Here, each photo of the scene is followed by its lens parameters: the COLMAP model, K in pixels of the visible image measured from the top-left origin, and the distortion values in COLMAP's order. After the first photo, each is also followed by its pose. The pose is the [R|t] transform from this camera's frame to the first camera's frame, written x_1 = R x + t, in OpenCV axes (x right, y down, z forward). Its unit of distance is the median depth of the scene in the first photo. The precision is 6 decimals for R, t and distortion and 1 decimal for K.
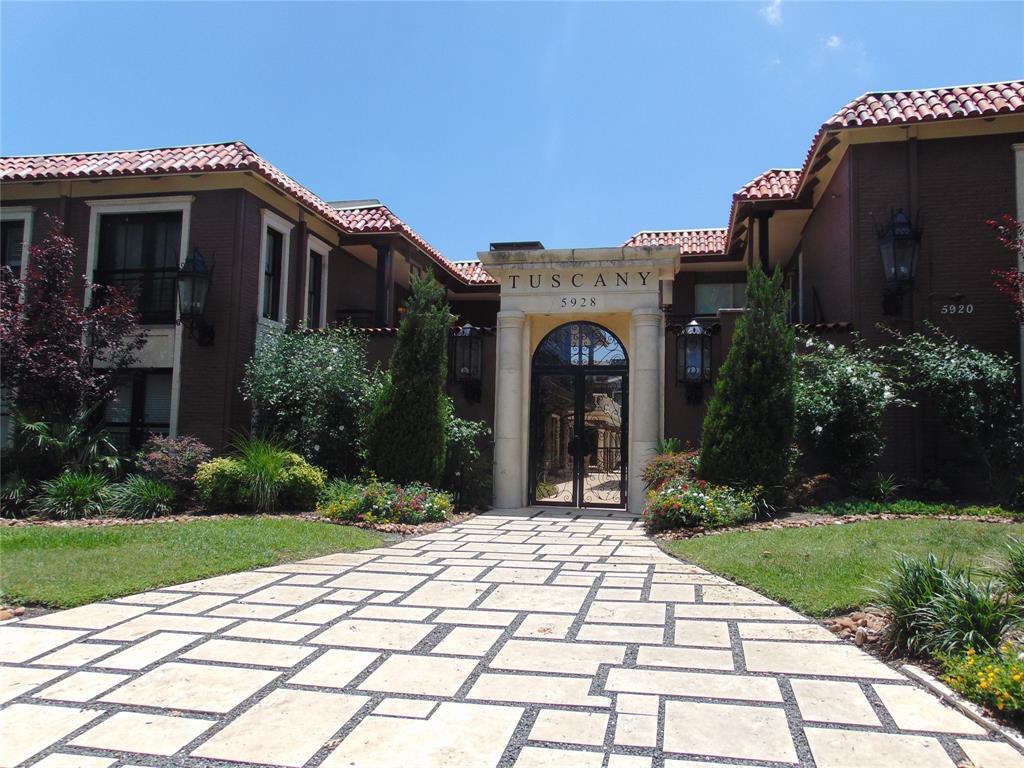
lens RADIAL K [[765.3, 0, 515.1], [0, 765.3, 385.8], [0, 0, 1]] dist [-0.011174, 0.053031]
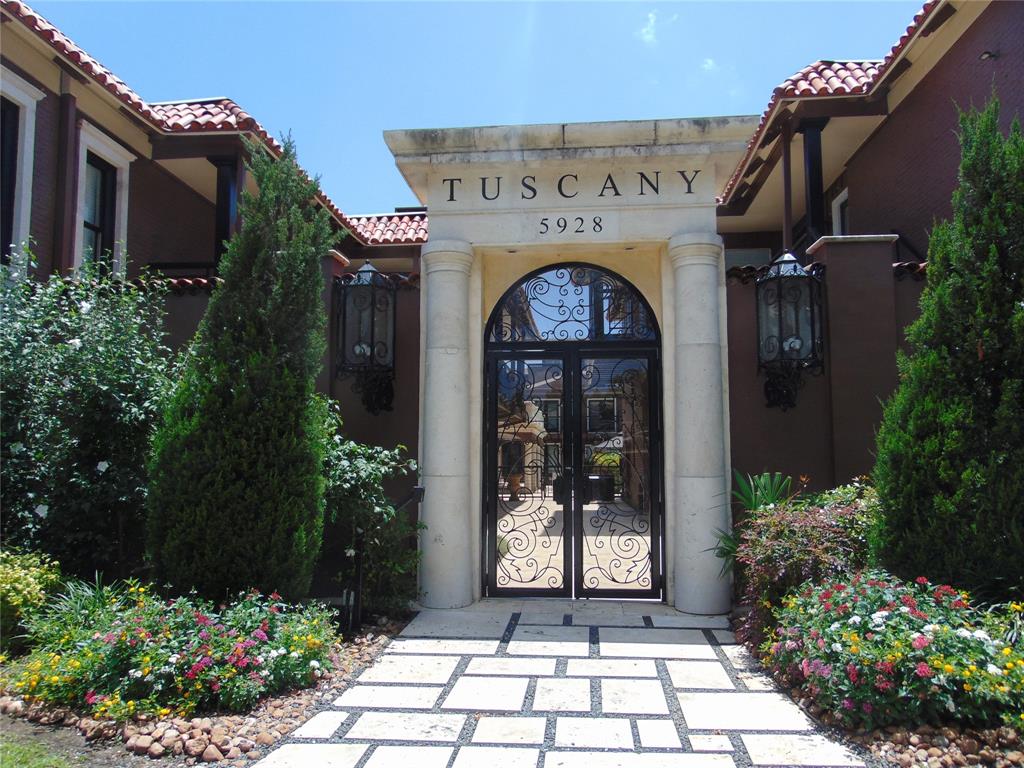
lens RADIAL K [[765.3, 0, 511.0], [0, 765.3, 382.1], [0, 0, 1]] dist [-0.011174, 0.053031]
pose [[0.992259, -0.010588, 0.123737, -0.029883], [0.012917, 0.999754, -0.018034, 0.013370], [-0.123516, 0.019492, 0.992151, 0.466592]]
